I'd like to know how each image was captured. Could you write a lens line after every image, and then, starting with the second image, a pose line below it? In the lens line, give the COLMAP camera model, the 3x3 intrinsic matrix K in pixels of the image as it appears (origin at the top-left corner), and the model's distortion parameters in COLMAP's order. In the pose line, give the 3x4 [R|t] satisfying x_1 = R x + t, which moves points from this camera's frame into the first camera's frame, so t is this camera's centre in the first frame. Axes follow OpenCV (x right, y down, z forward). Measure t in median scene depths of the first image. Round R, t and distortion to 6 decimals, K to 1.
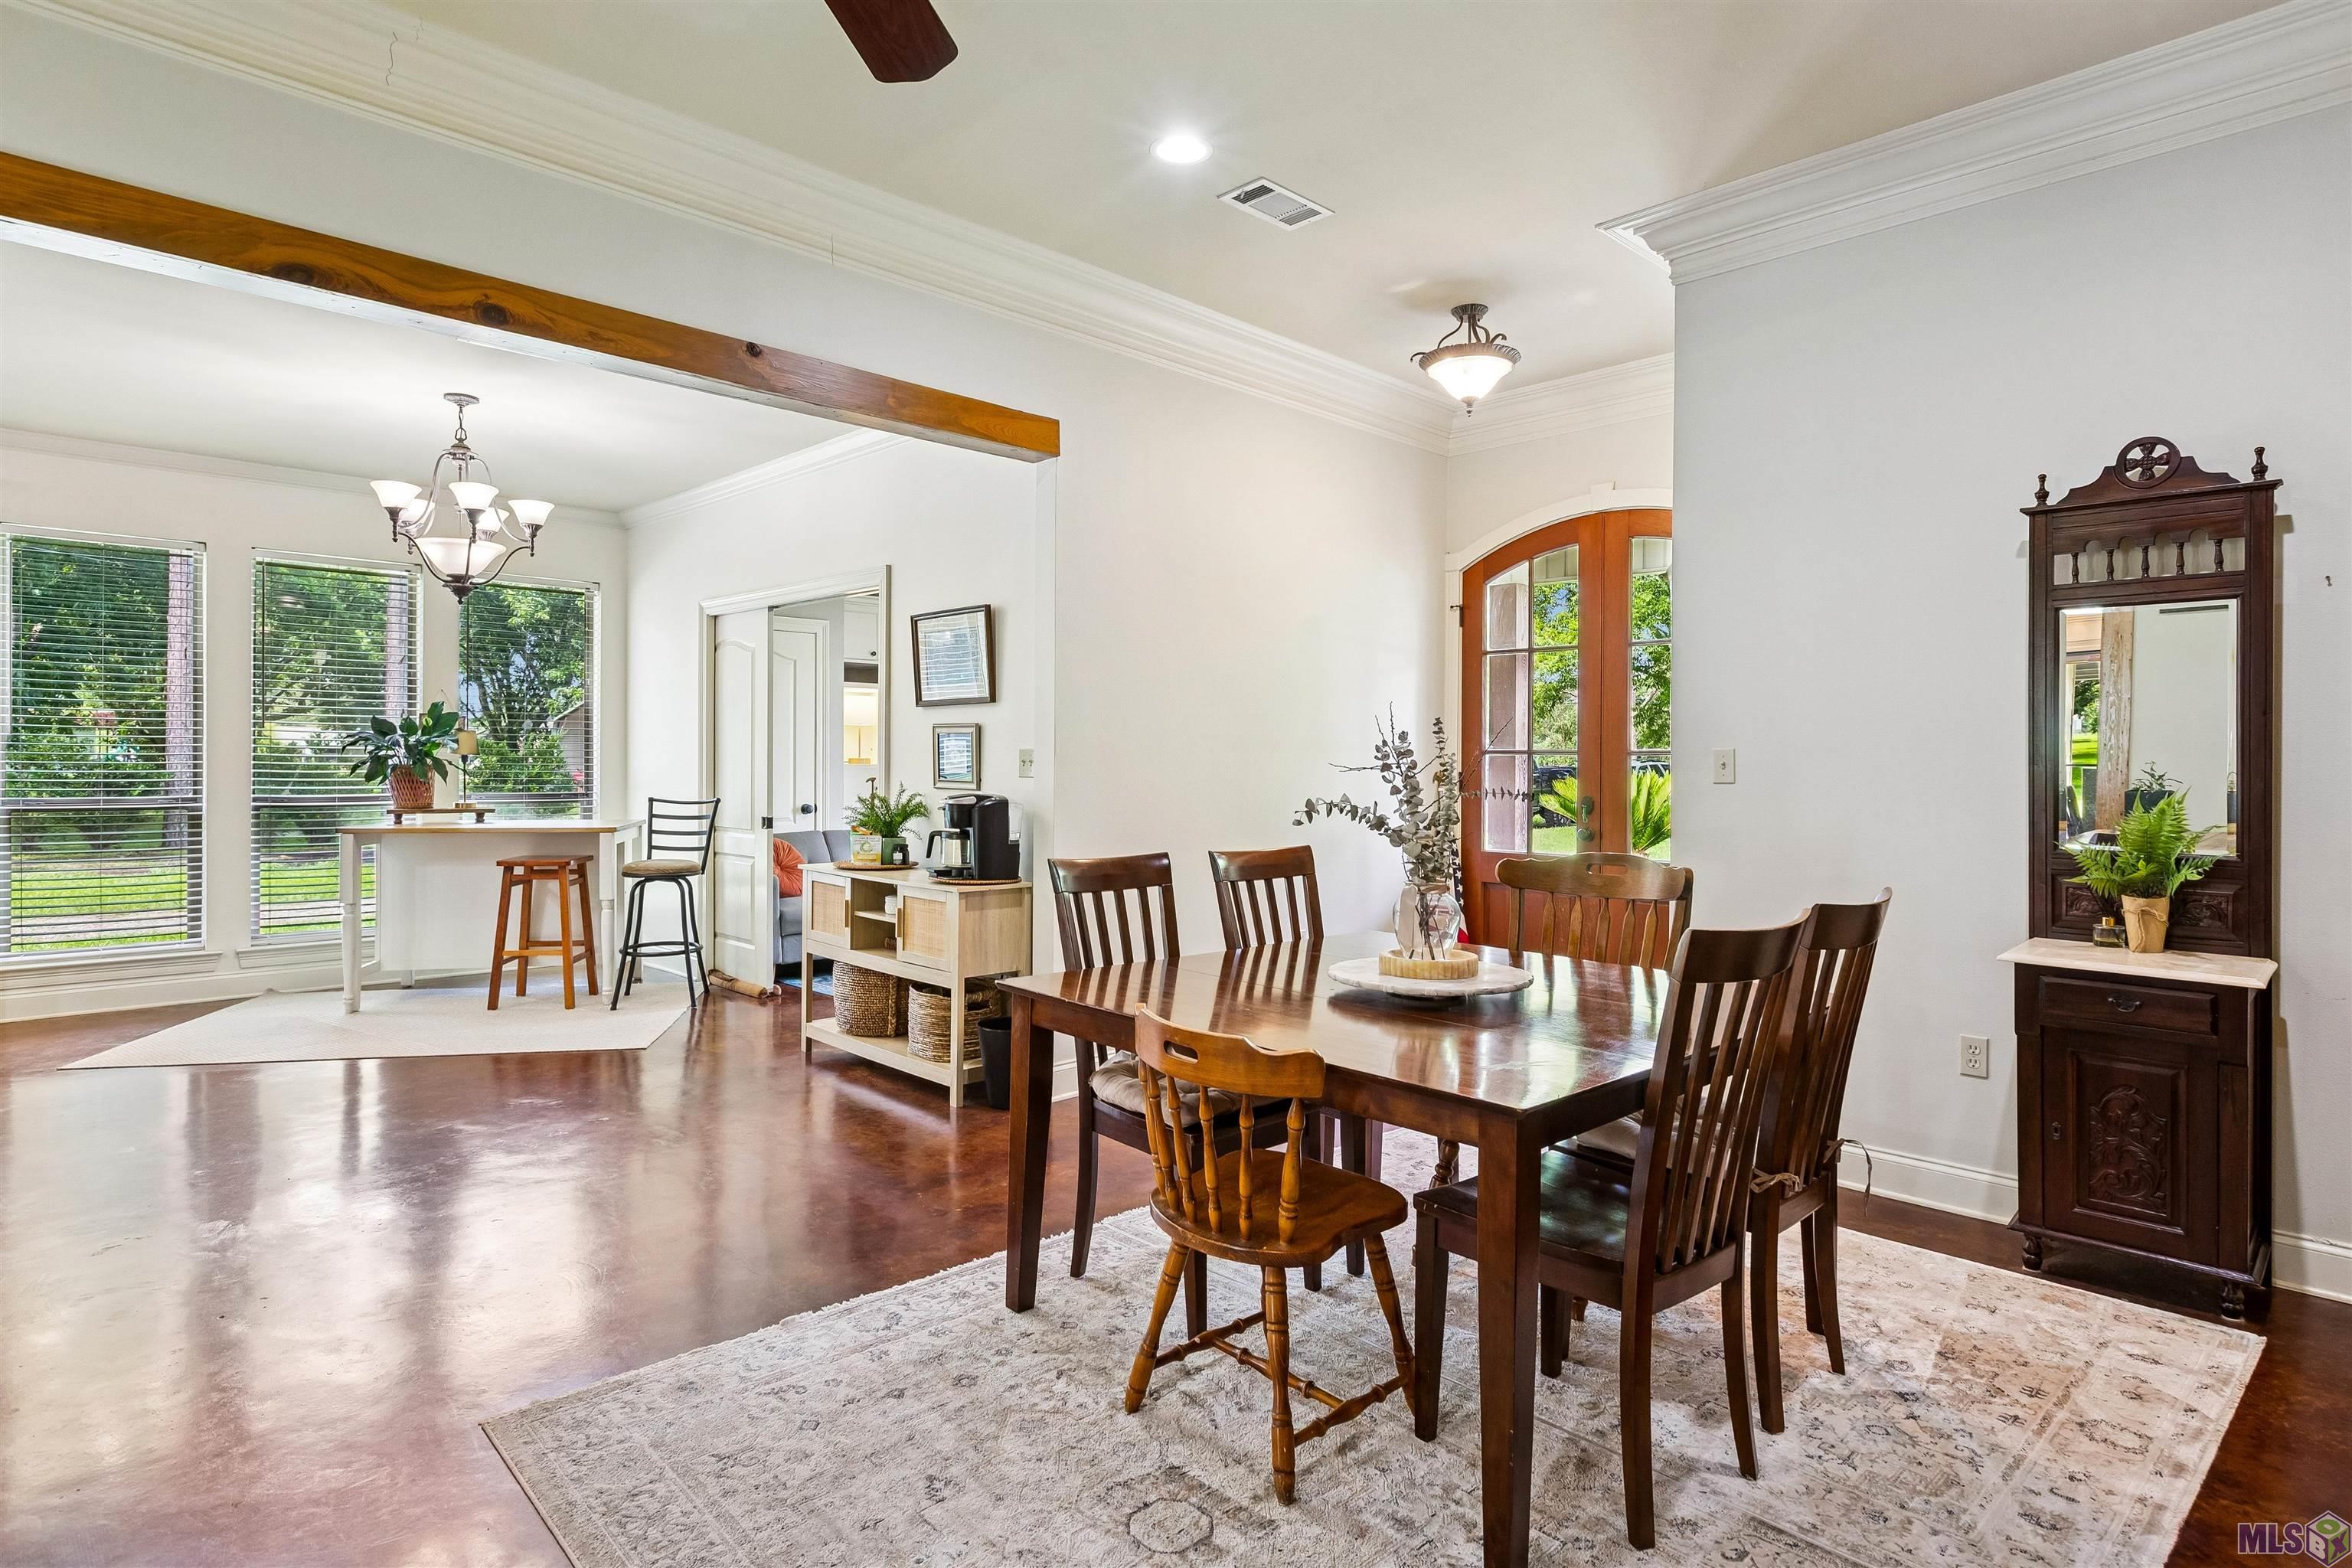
lens RADIAL K [[1228.8, 0, 1176.0], [0, 1228.8, 784.0], [0, 0, 1]] dist [-0.002227, -0.000624]
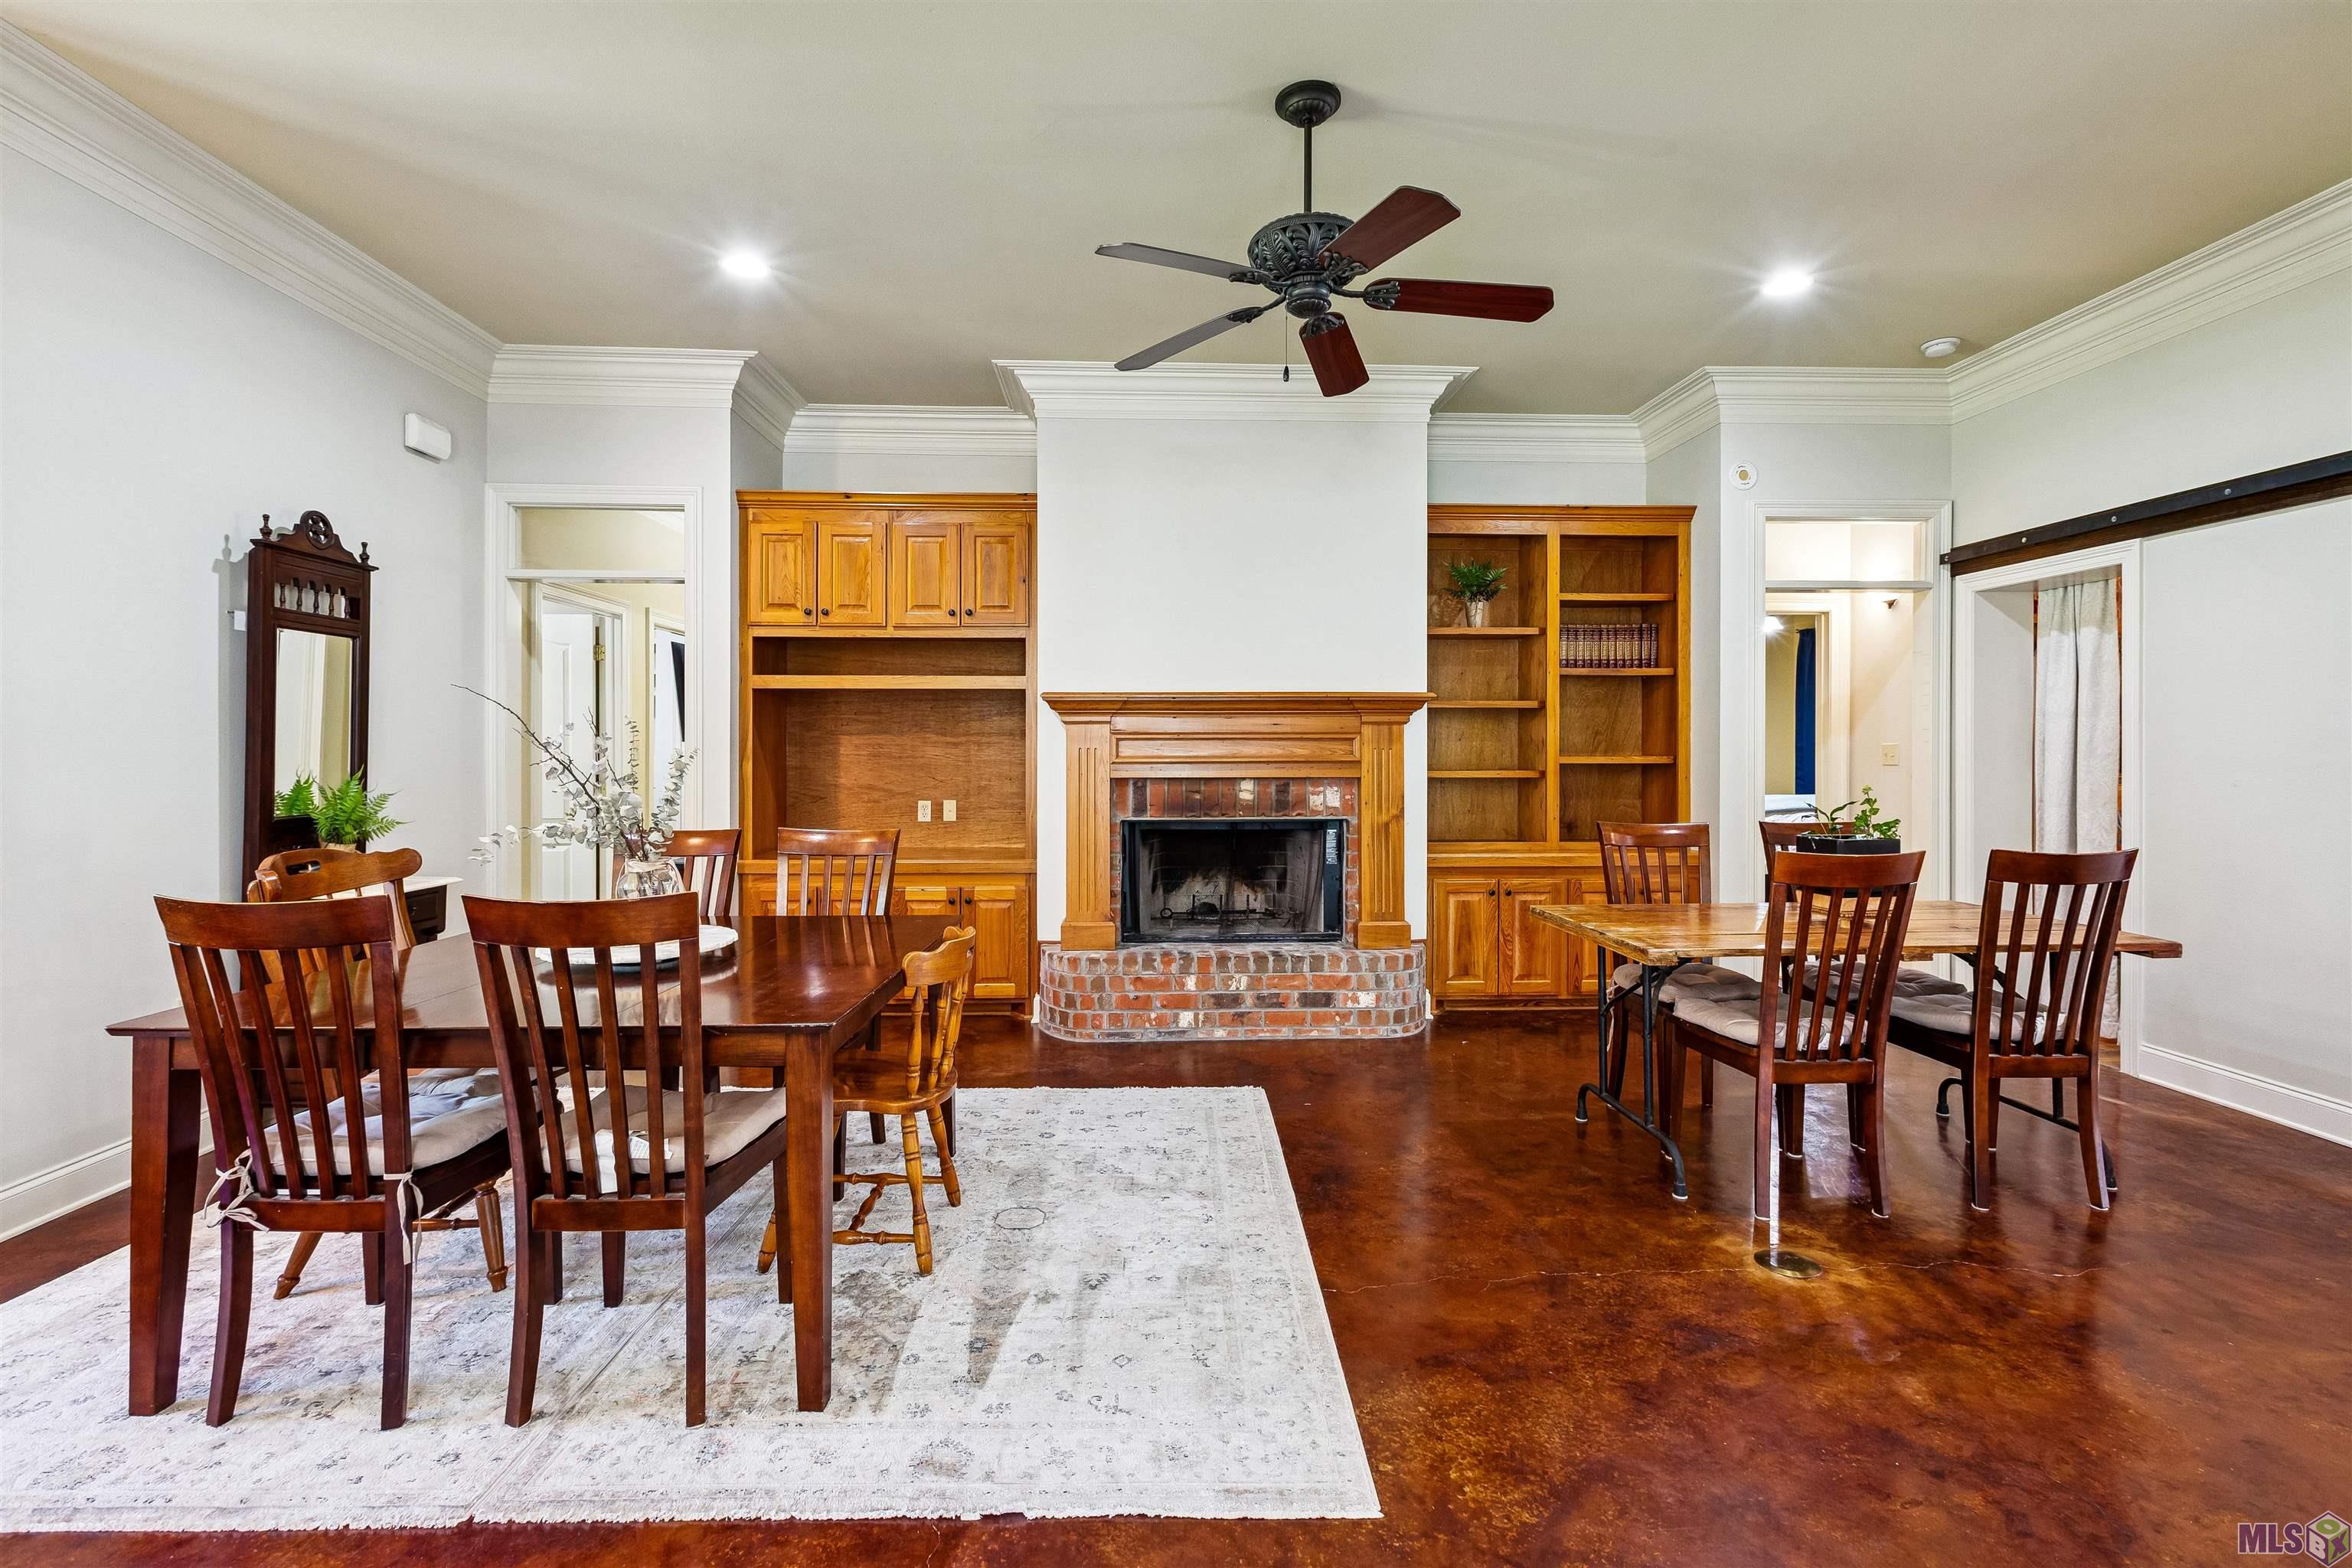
lens RADIAL K [[1061.8, 0, 1171.0], [0, 1061.8, 748.7], [0, 0, 1]] dist [0.000805, 0.000081]
pose [[-0.746013, -0.011773, 0.665827, -0.695073], [0.007161, 0.999644, 0.025699, -0.039318], [-0.665893, 0.023939, -0.745663, 1.215058]]
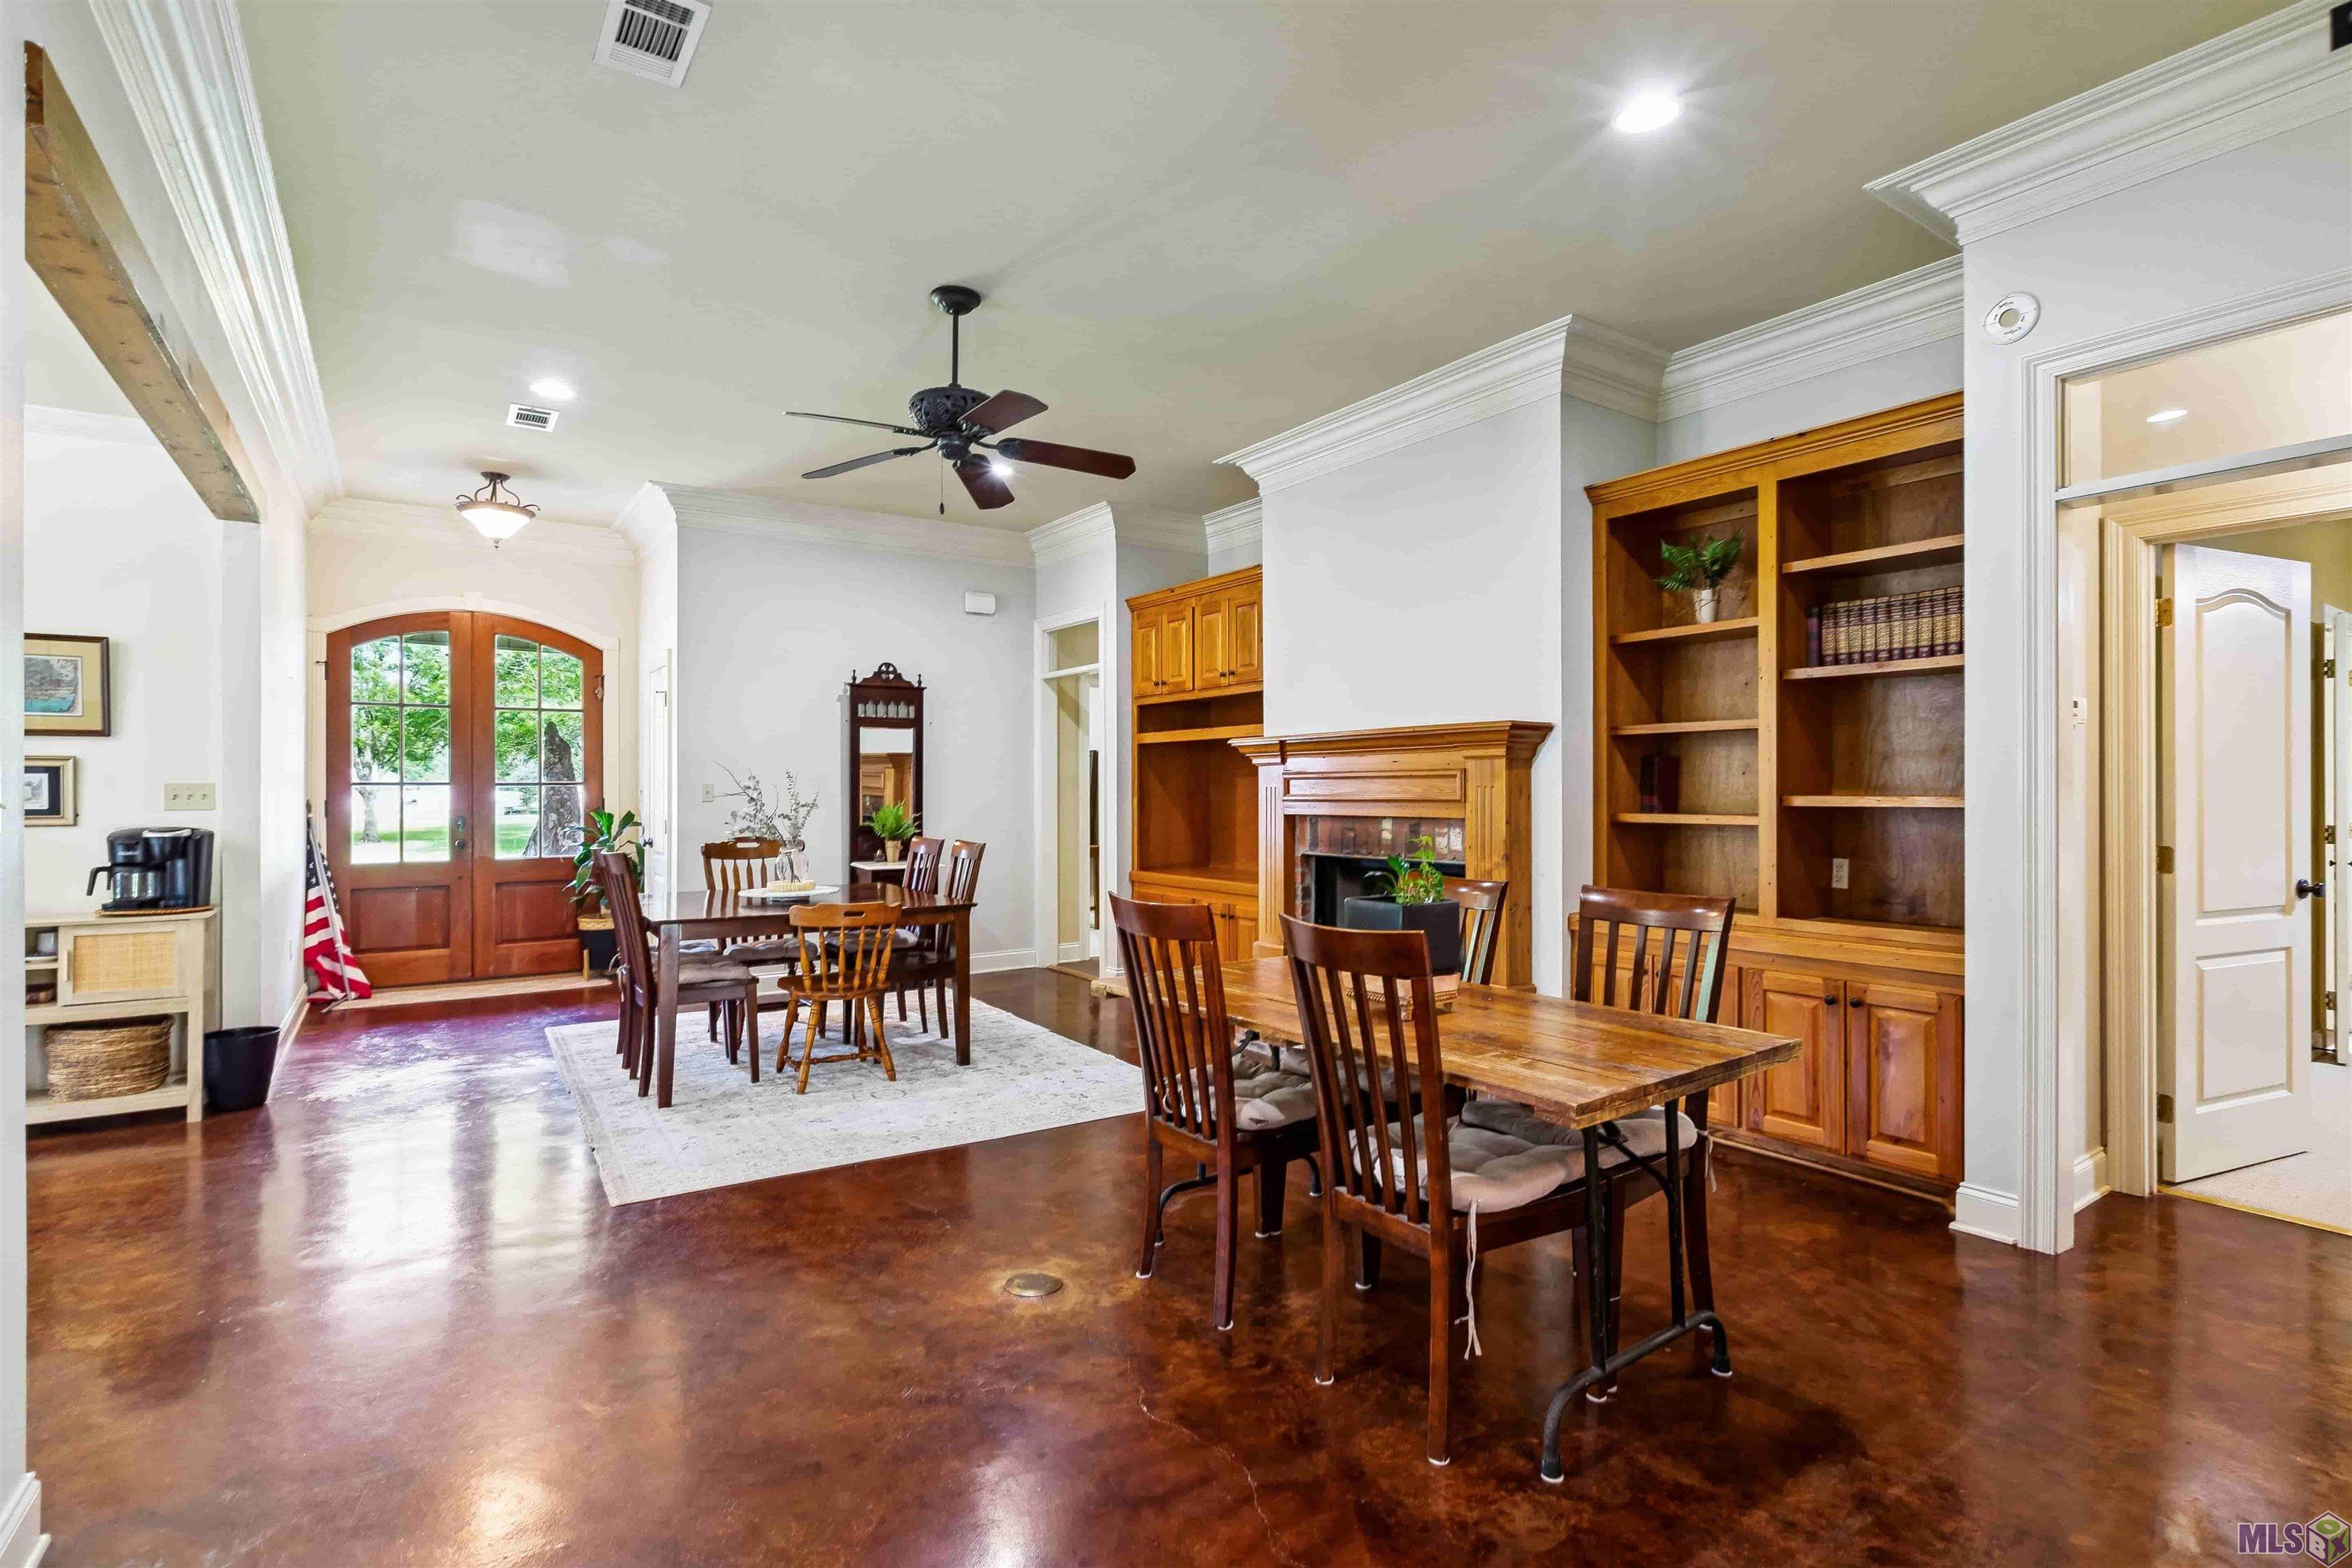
lens RADIAL K [[1110.1, 0, 1176.0], [0, 1110.1, 784.0], [0, 0, 1]] dist [-0.005523, 0.000437]
pose [[0.168576, -0.000262, 0.985689, -1.357581], [0.023801, 0.999709, -0.003805, -0.004148], [-0.985401, 0.024102, 0.168534, 0.014449]]
